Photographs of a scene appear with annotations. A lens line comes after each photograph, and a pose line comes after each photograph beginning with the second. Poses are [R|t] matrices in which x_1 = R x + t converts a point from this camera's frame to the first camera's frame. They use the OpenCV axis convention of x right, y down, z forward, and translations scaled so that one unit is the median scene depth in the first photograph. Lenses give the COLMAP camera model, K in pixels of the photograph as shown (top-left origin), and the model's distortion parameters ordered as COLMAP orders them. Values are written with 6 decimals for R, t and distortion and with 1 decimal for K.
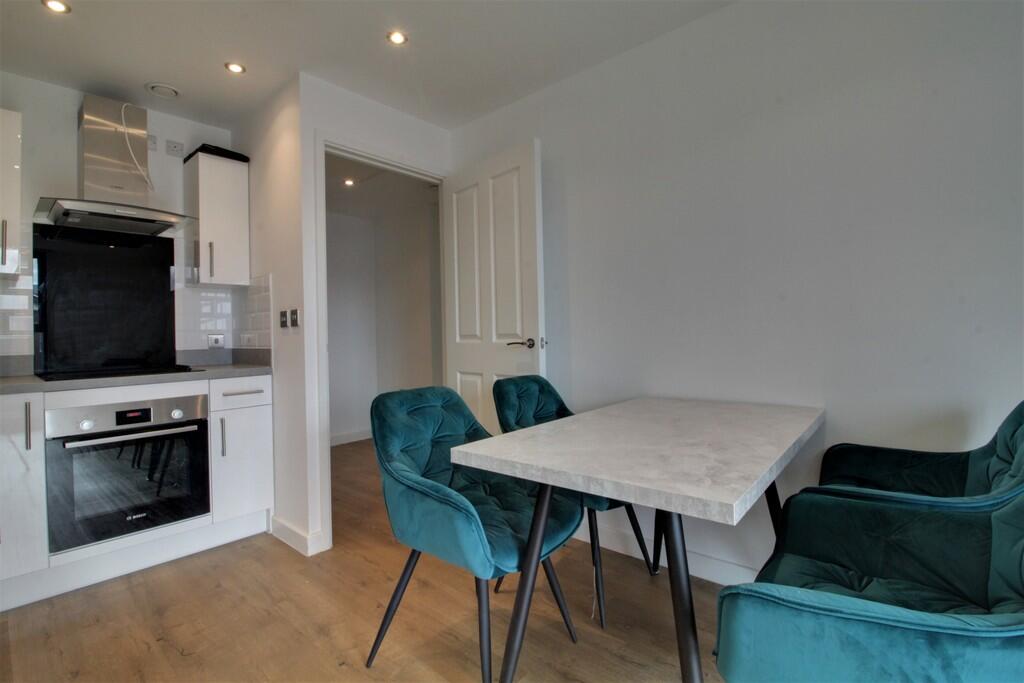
lens RADIAL K [[473.1, 0, 513.3], [0, 473.1, 329.7], [0, 0, 1]] dist [0.000416, -0.012992]
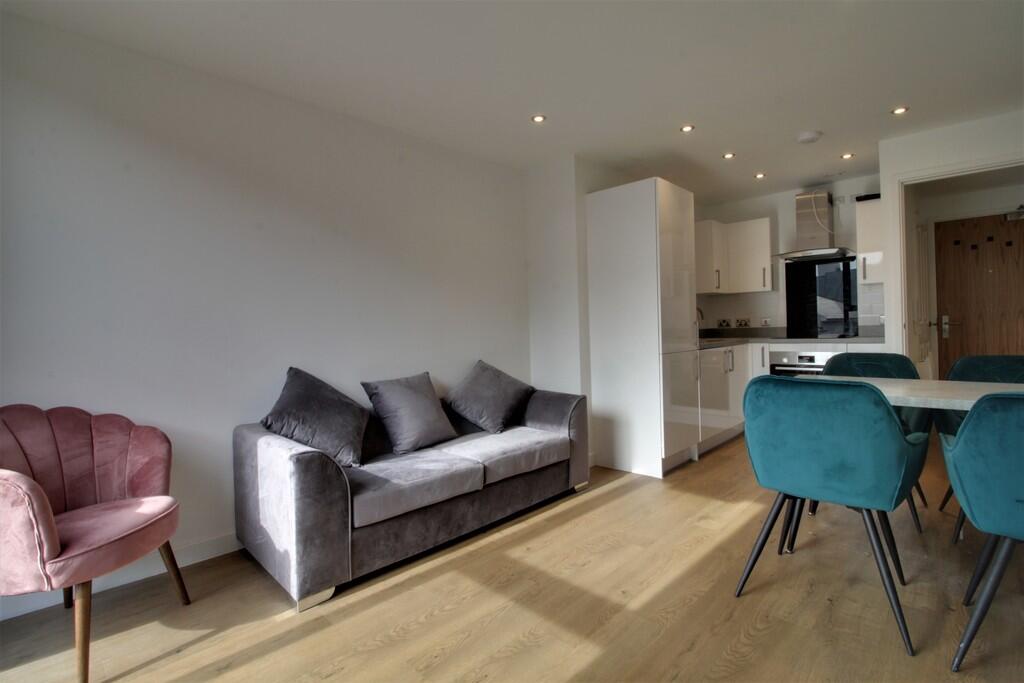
lens RADIAL K [[473.1, 0, 513.3], [0, 473.1, 329.7], [0, 0, 1]] dist [0.000416, -0.012992]
pose [[-0.048321, 0.028320, -0.998430, 1.088069], [0.035875, 0.999002, 0.026600, -0.031530], [0.998187, -0.034533, -0.049289, -0.108308]]
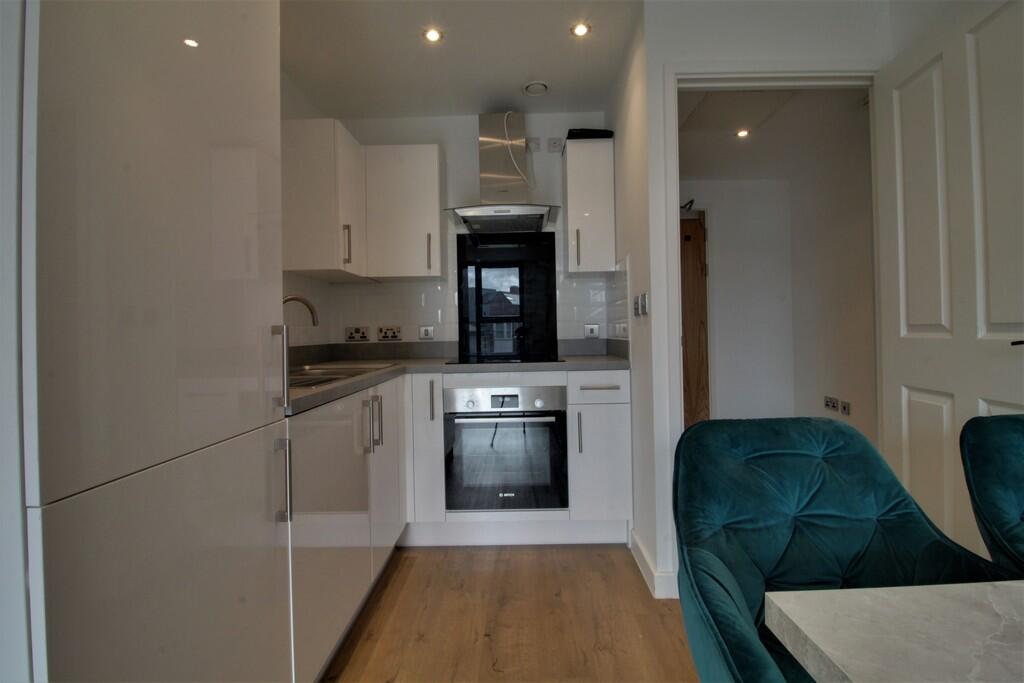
lens RADIAL K [[473.1, 0, 513.3], [0, 473.1, 329.7], [0, 0, 1]] dist [0.000416, -0.012992]
pose [[0.646942, 0.008067, -0.762497, 0.021710], [0.009527, 0.999780, 0.018661, 0.001948], [0.762480, -0.019336, 0.646723, 0.286787]]
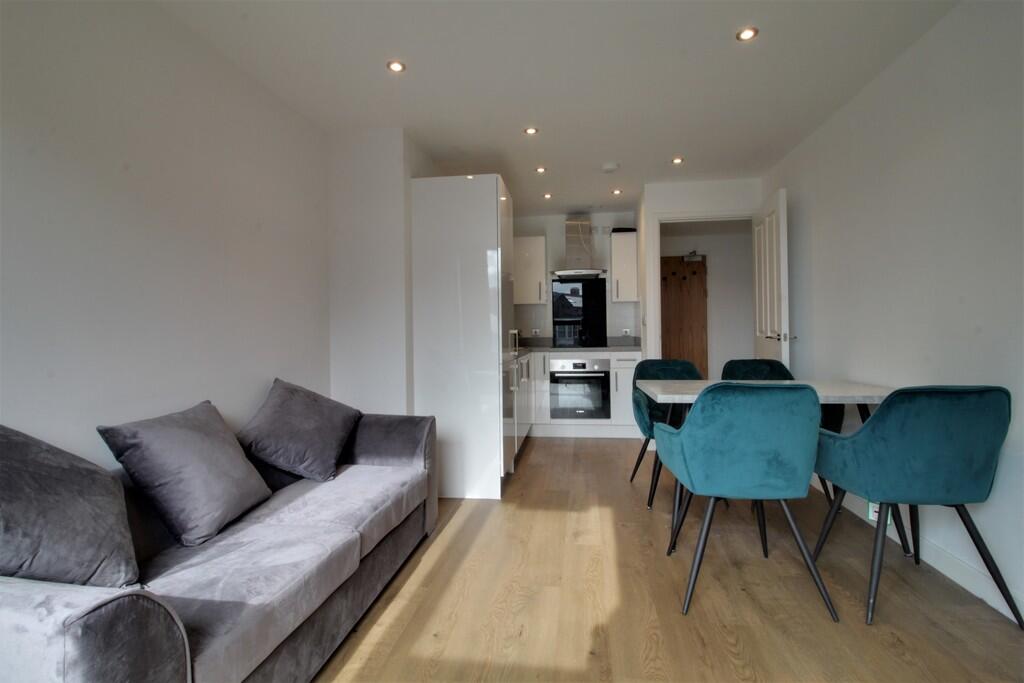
lens RADIAL K [[473.1, 0, 513.3], [0, 473.1, 329.7], [0, 0, 1]] dist [0.000416, -0.012992]
pose [[0.546915, 0.010791, -0.837118, 0.782573], [0.006912, 0.999825, 0.017404, -0.024119], [0.837159, -0.015304, 0.546745, -0.419388]]
